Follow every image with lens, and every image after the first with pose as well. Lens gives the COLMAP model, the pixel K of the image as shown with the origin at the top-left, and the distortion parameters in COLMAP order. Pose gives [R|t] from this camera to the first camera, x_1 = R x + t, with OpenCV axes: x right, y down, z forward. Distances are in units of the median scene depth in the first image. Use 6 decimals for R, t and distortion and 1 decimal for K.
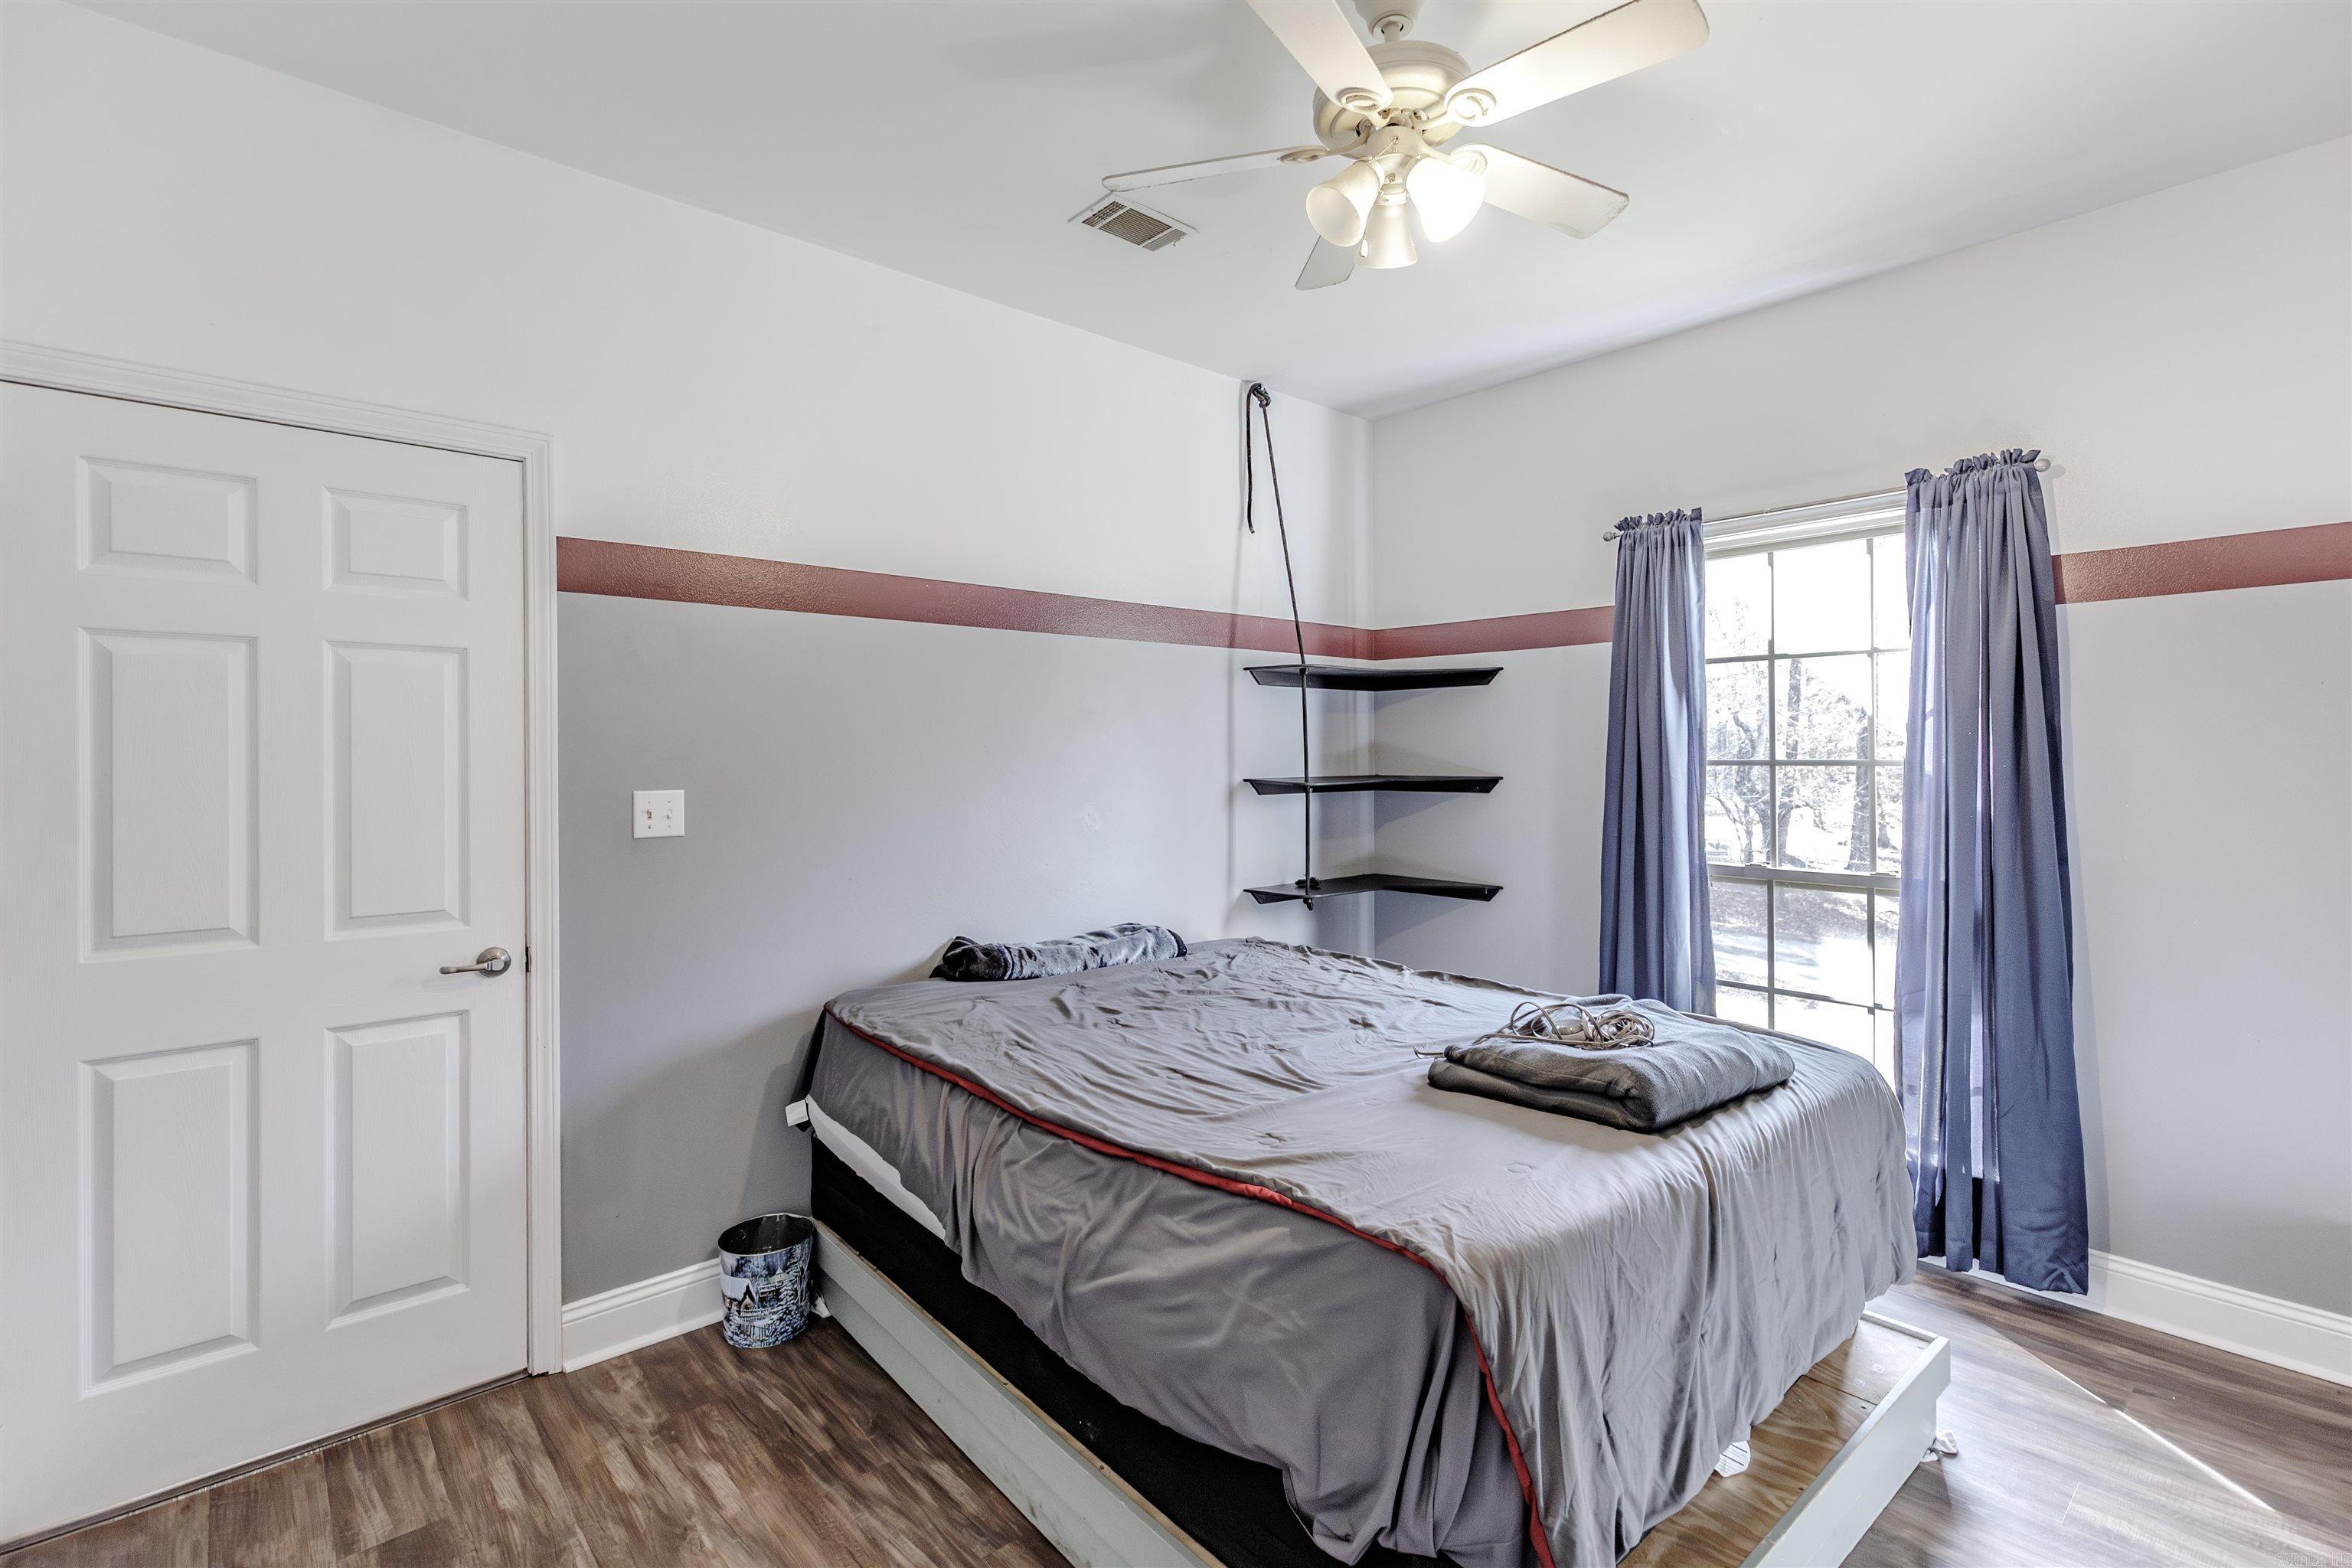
lens RADIAL K [[1080.7, 0, 1174.4], [0, 1080.7, 771.1], [0, 0, 1]] dist [0.001473, -0.000194]
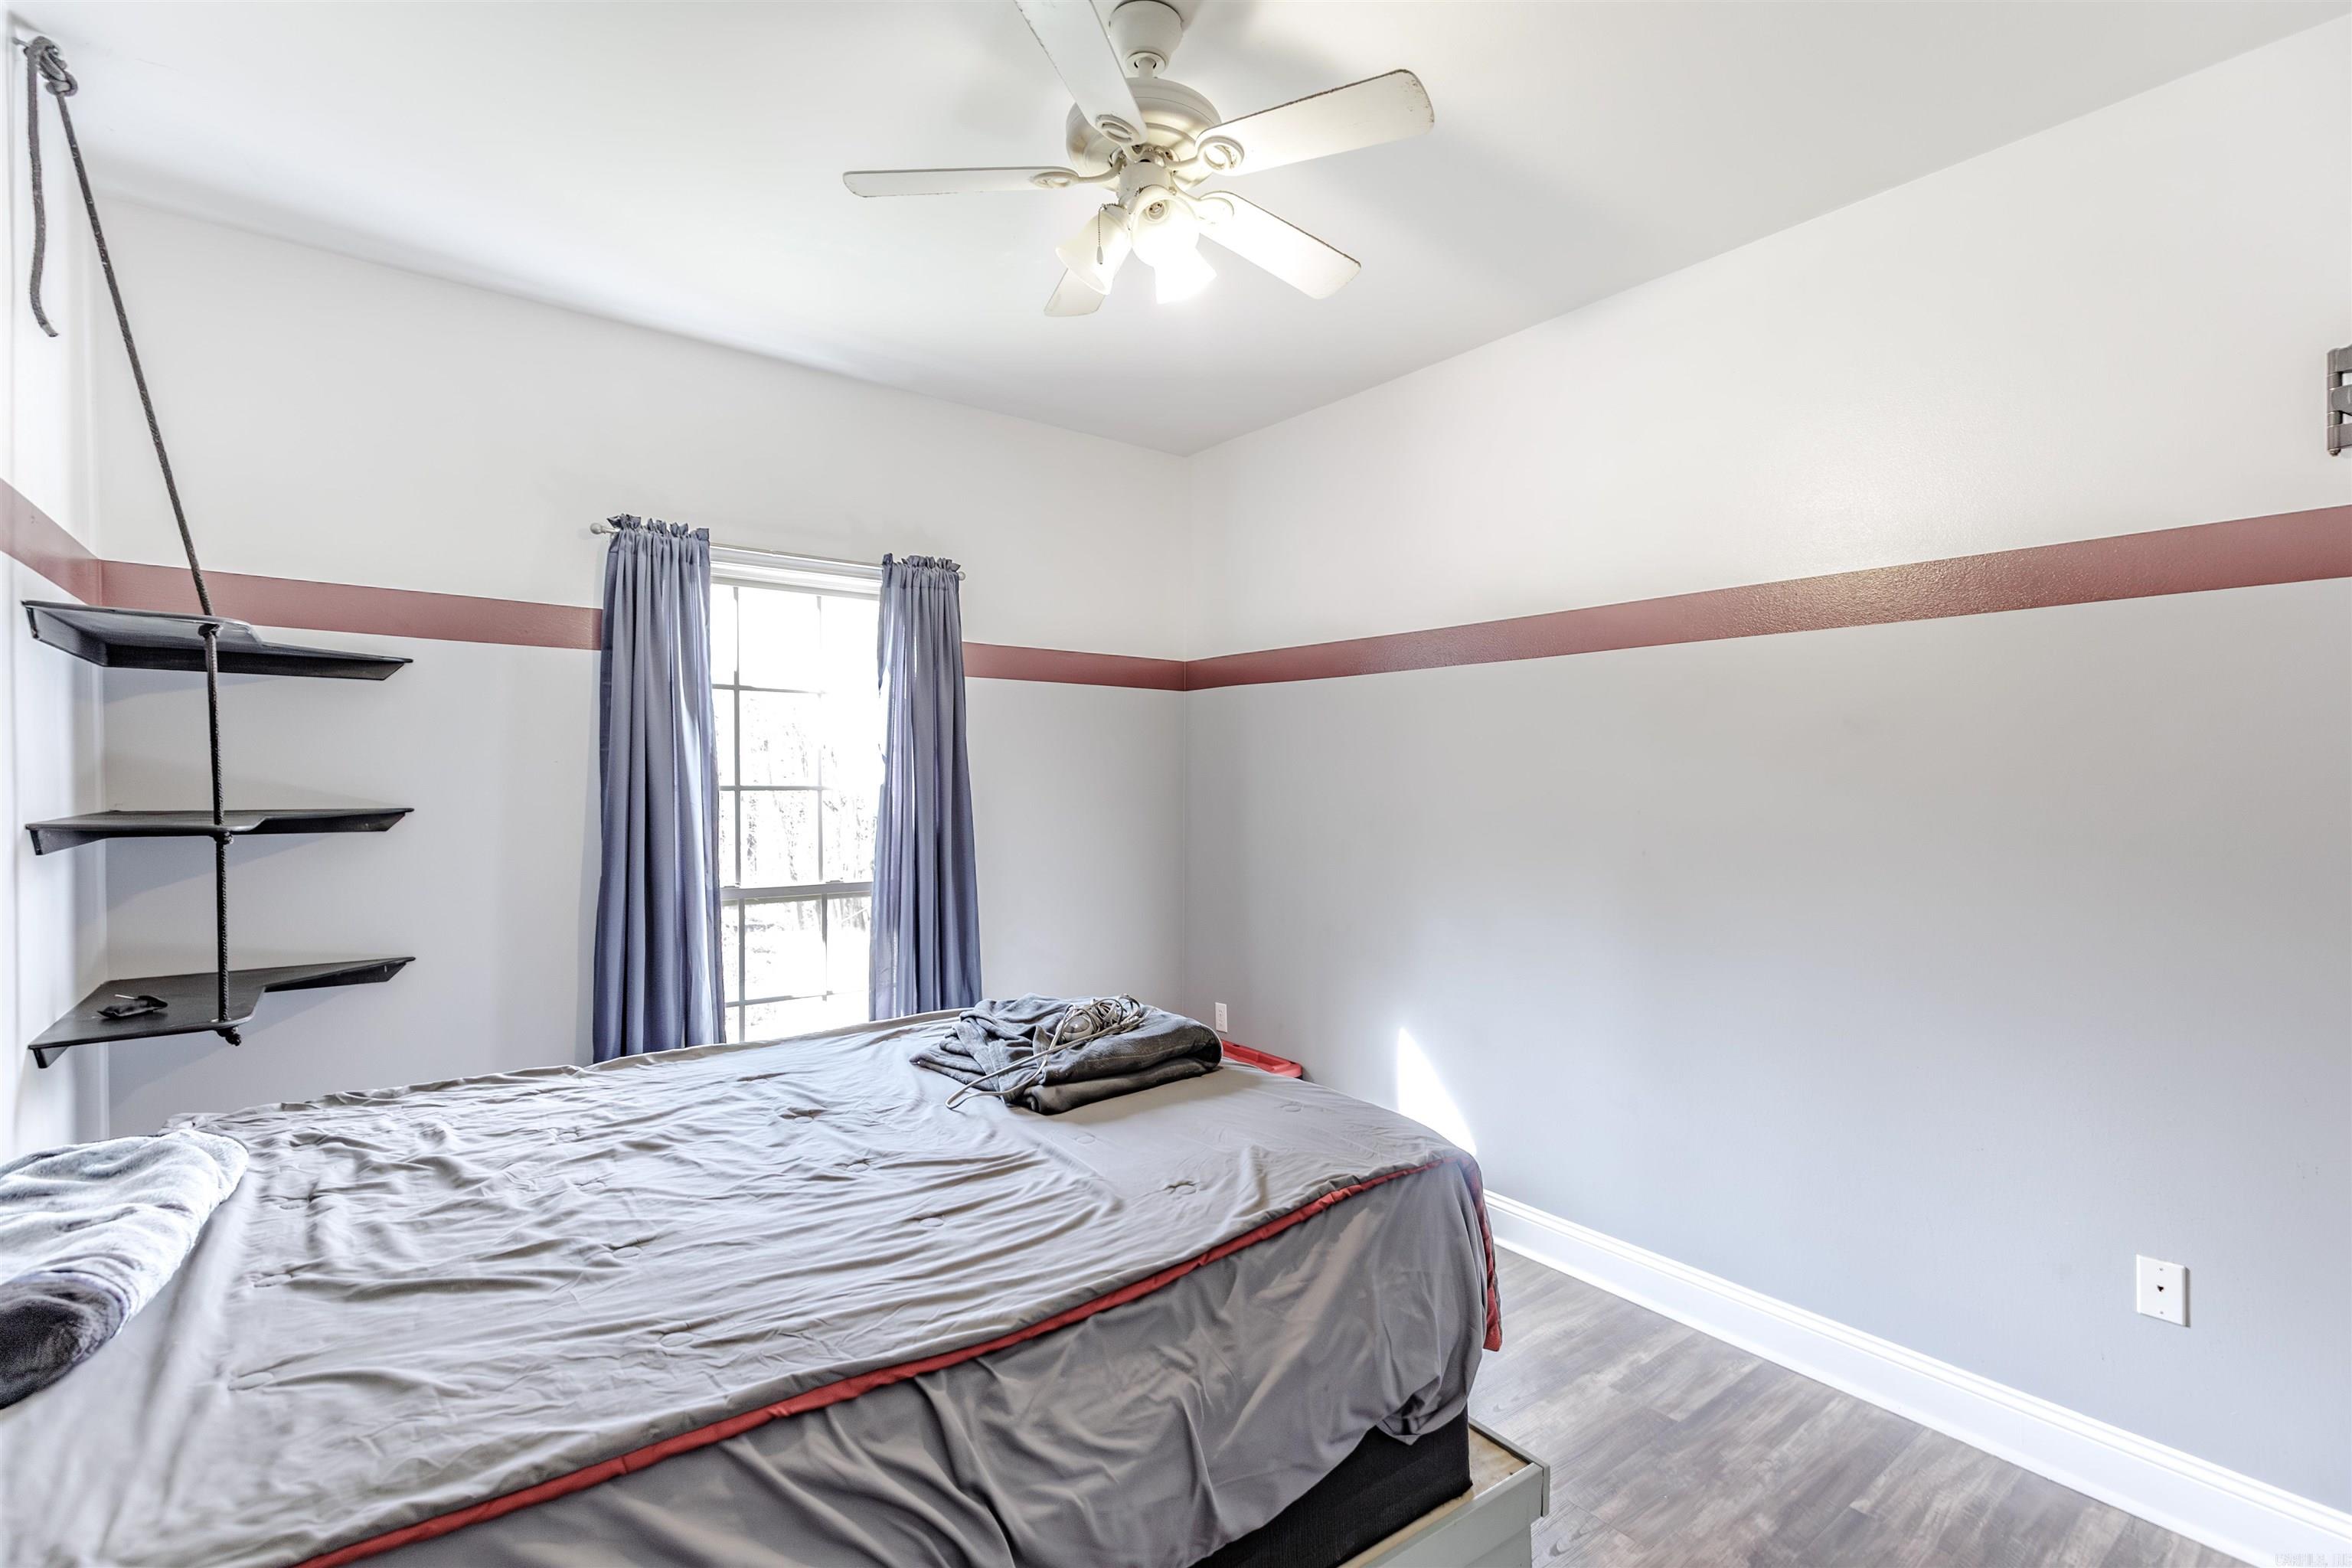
lens RADIAL K [[1052.0, 0, 1174.3], [0, 1052.0, 819.8], [0, 0, 1]] dist [-0.000752, -0.000513]
pose [[0.072458, -0.033023, 0.996825, -0.502271], [0.009334, 0.999430, 0.032431, -0.007457], [-0.997328, 0.006955, 0.072725, 0.573983]]
